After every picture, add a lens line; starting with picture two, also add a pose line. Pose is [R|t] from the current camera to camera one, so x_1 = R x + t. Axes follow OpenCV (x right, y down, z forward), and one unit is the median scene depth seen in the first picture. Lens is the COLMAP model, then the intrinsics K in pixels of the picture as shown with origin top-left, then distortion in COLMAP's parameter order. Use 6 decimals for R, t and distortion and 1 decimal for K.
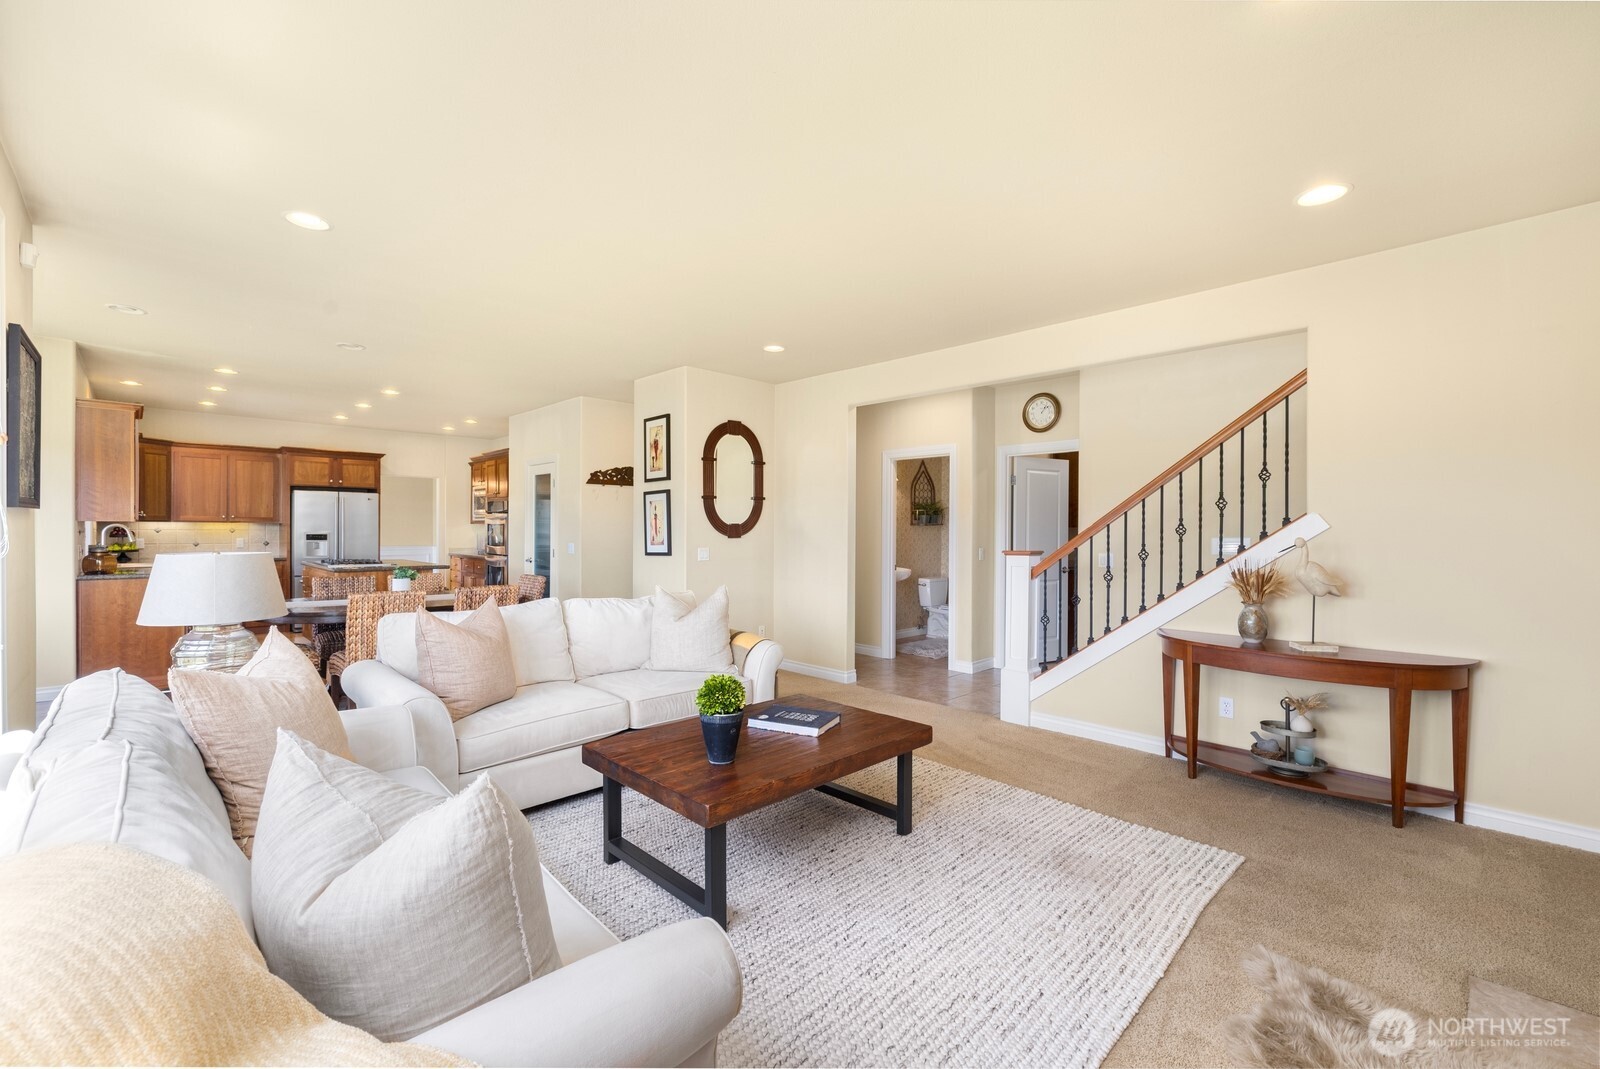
lens RADIAL K [[661.5, 0, 800.0], [0, 661.5, 534.5], [0, 0, 1]] dist [-0.001090, -0.000143]
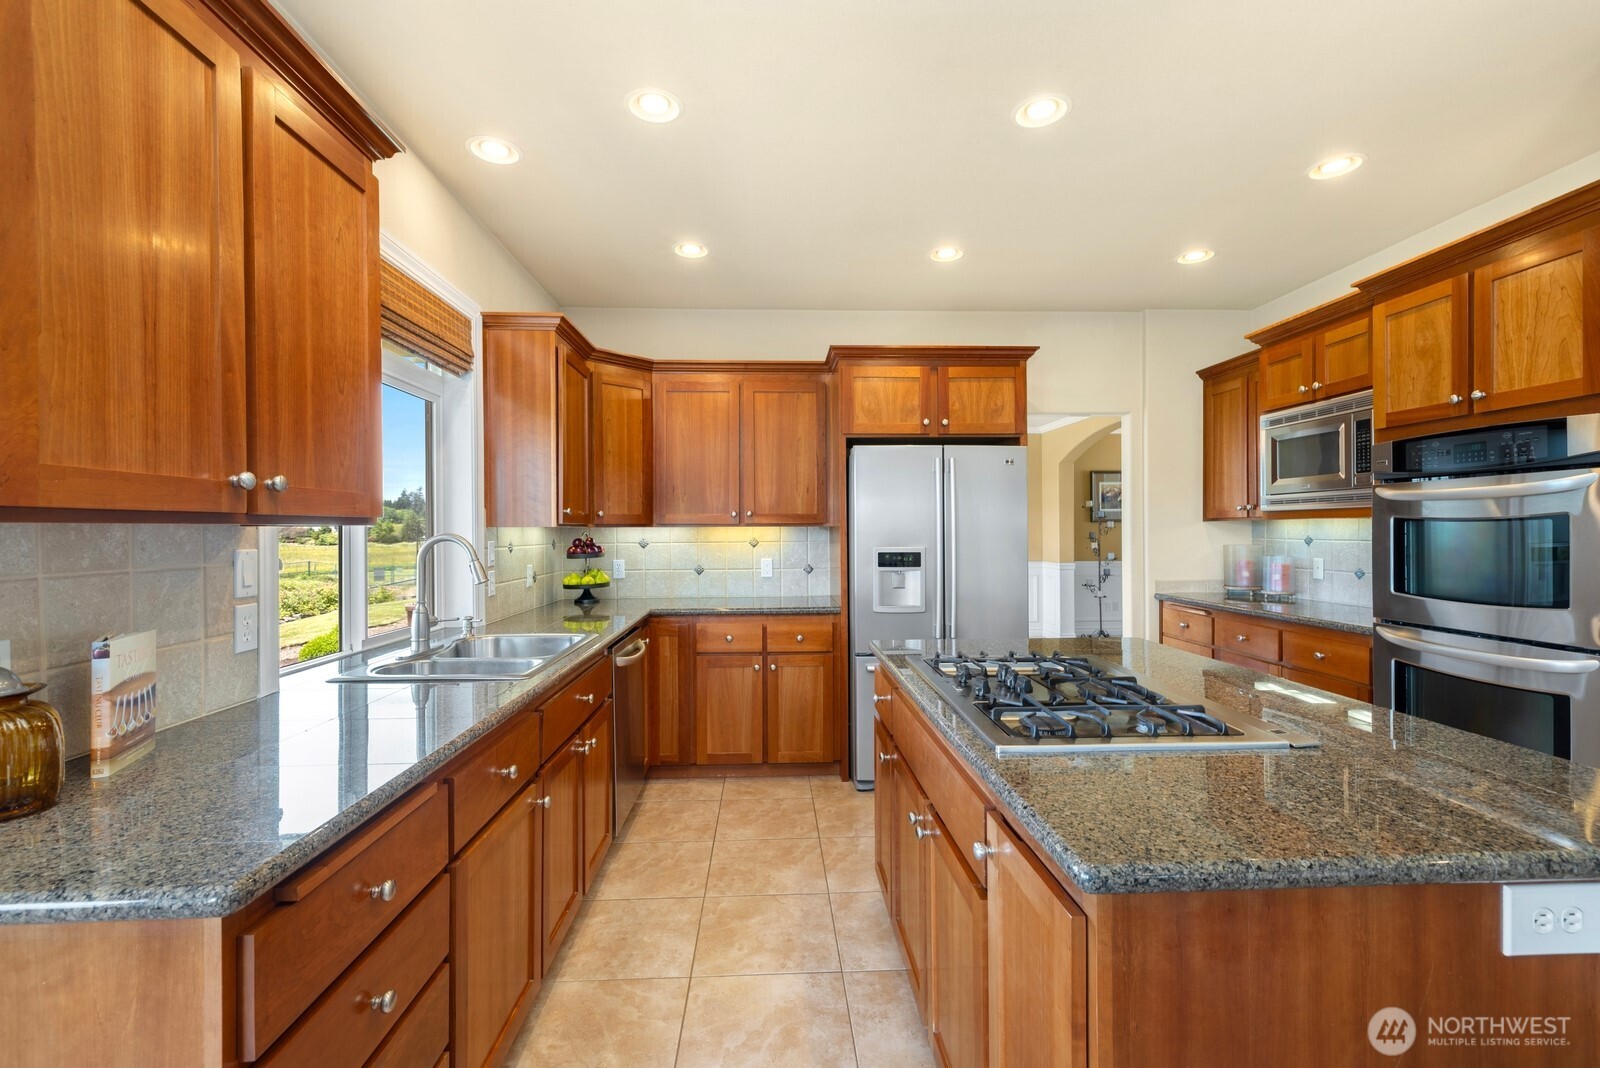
lens RADIAL K [[689.8, 0, 793.8], [0, 689.8, 528.1], [0, 0, 1]] dist [0.000240, 0.000223]
pose [[0.734126, -0.010519, -0.678931, -0.489457], [0.006868, 0.999944, -0.008067, -0.012332], [0.678978, 0.001259, 0.734157, 0.643409]]
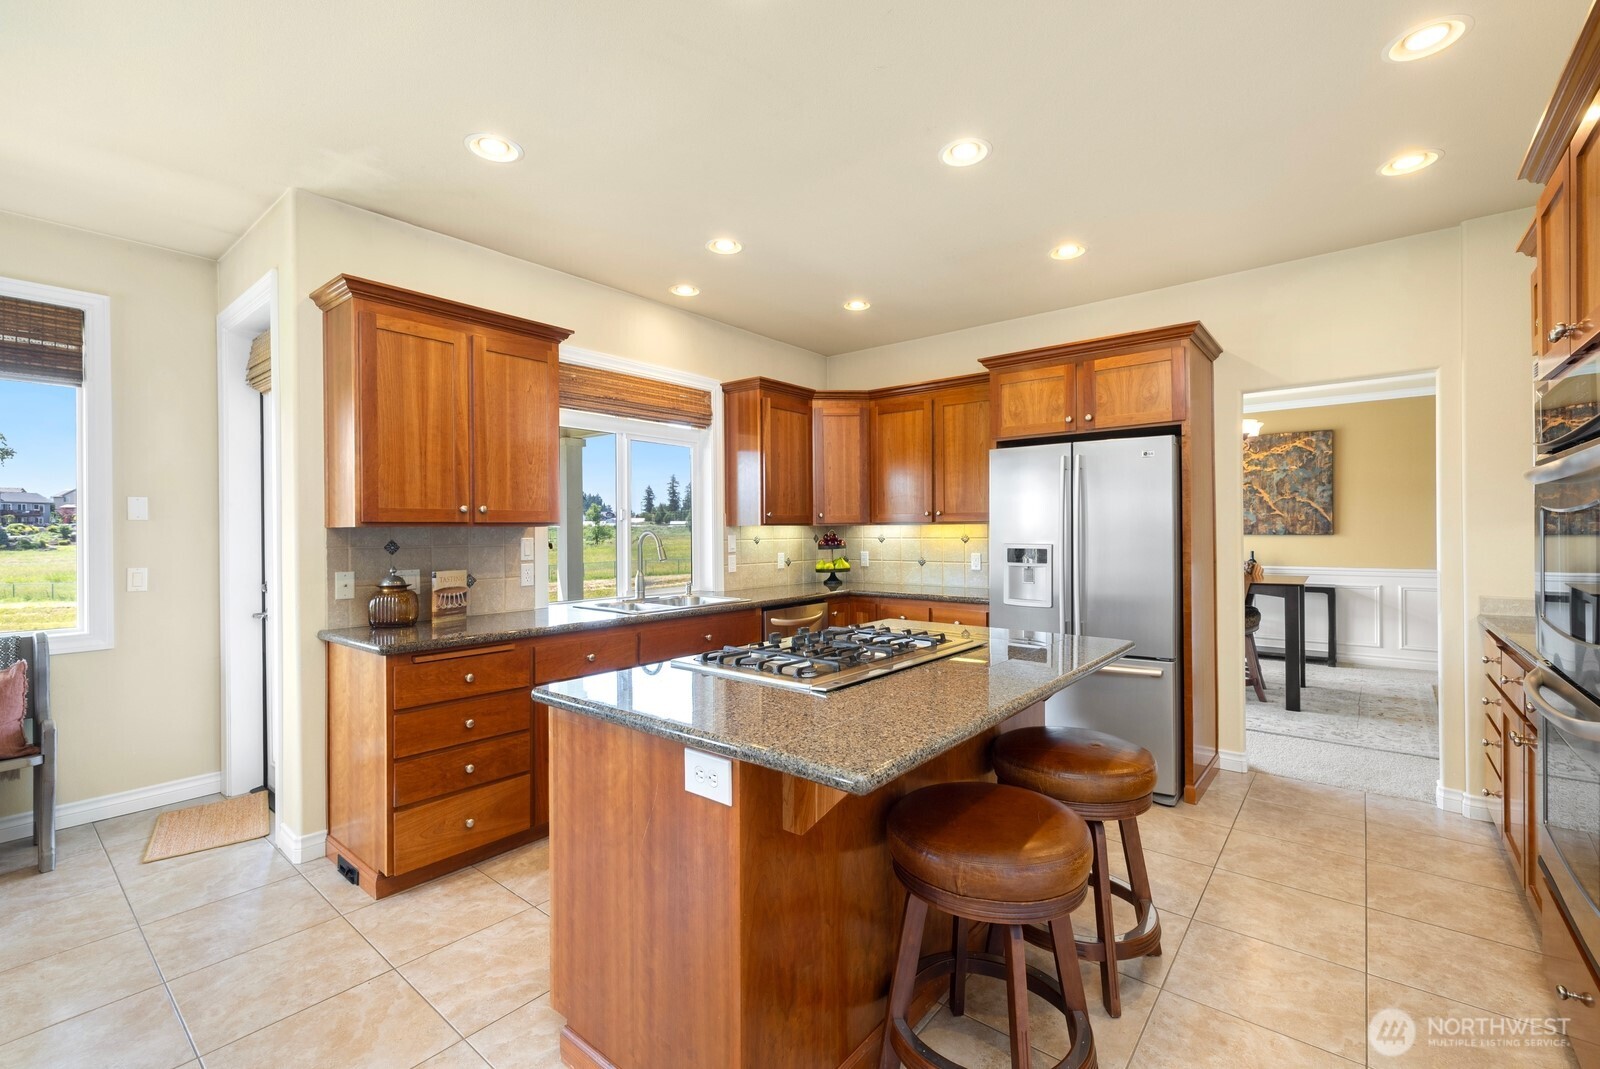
lens RADIAL K [[683.4, 0, 796.9], [0, 683.4, 529.1], [0, 0, 1]] dist [0.000313, 0.000185]
pose [[0.094386, -0.006956, -0.995511, -0.308464], [0.004817, 0.999967, -0.006530, -0.010743], [0.995524, -0.004179, 0.094416, 0.807340]]
